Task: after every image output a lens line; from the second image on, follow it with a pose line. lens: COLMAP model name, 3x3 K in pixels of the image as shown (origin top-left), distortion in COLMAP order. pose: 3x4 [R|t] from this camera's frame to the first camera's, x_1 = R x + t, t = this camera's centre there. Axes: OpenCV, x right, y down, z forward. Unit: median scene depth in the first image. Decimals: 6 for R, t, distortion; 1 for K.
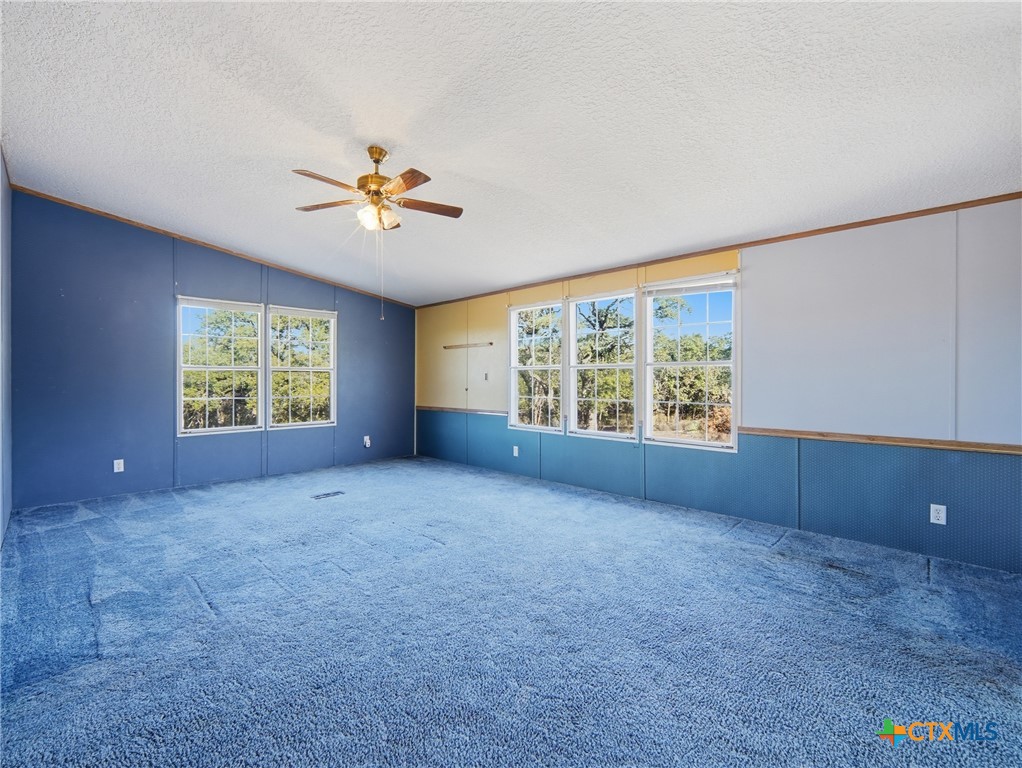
lens RADIAL K [[469.1, 0, 511.0], [0, 469.1, 384.0], [0, 0, 1]] dist [-0.000757, -0.000047]
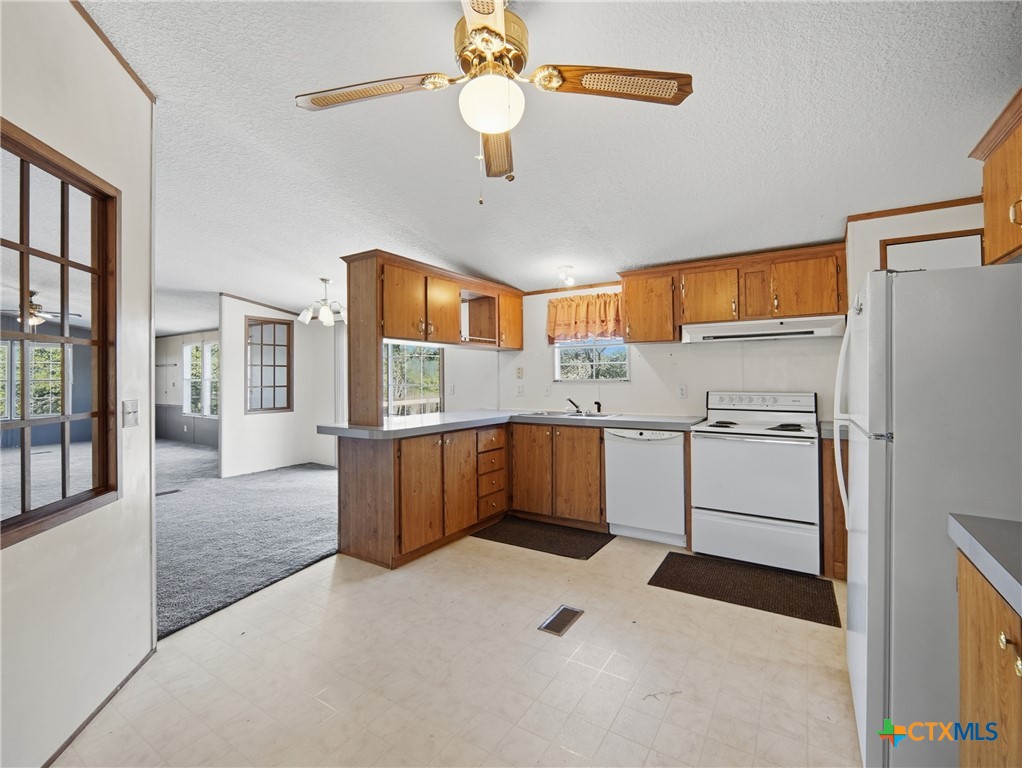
lens RADIAL K [[469.1, 0, 511.0], [0, 469.1, 384.0], [0, 0, 1]] dist [-0.000757, -0.000047]
pose [[0.983267, -0.008227, 0.181987, 0.847397], [0.009349, 0.999942, -0.005312, 0.001658], [-0.181932, 0.006924, 0.983287, -0.871045]]
